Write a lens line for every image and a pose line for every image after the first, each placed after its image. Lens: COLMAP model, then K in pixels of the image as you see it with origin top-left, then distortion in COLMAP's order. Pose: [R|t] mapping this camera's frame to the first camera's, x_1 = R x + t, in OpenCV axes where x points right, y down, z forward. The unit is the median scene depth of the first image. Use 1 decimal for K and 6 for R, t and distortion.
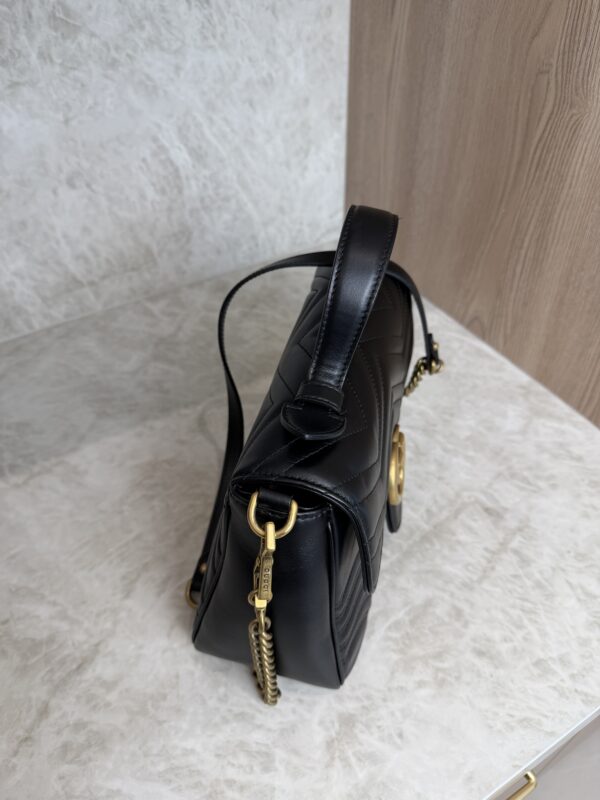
lens RADIAL K [[578.3, 0, 297.4], [0, 578.3, 394.8], [0, 0, 1]] dist [-0.023280, 0.001869]
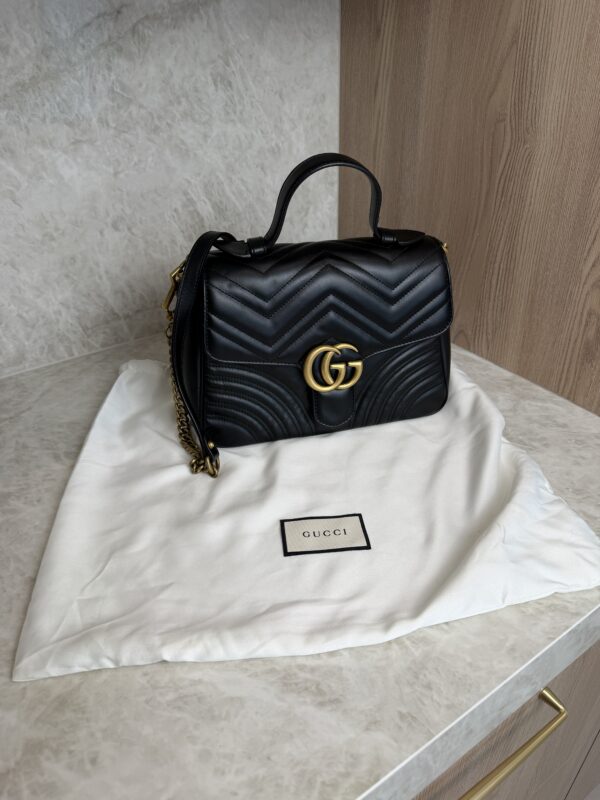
lens RADIAL K [[563.1, 0, 301.2], [0, 563.1, 395.2], [0, 0, 1]] dist [0.005106, -0.026755]
pose [[0.997837, -0.036228, 0.054859, -0.100400], [0.045600, 0.982500, -0.180594, 0.226747], [-0.047357, 0.182705, 0.982027, -0.105654]]
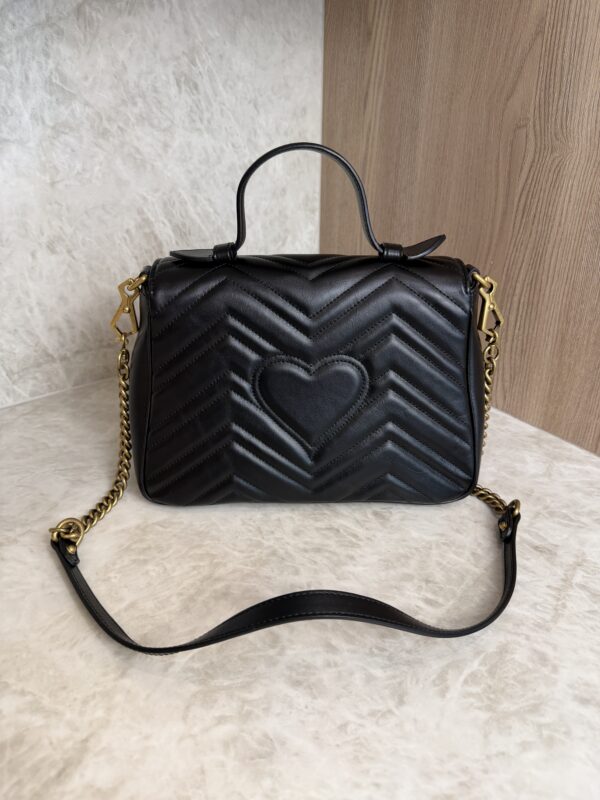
lens RADIAL K [[572.7, 0, 300.8], [0, 572.7, 395.3], [0, 0, 1]] dist [-0.010581, -0.004288]
pose [[0.992733, -0.029588, 0.116643, -0.112120], [0.059881, 0.962234, -0.265558, 0.167253], [-0.104380, 0.270612, 0.957013, 0.124219]]
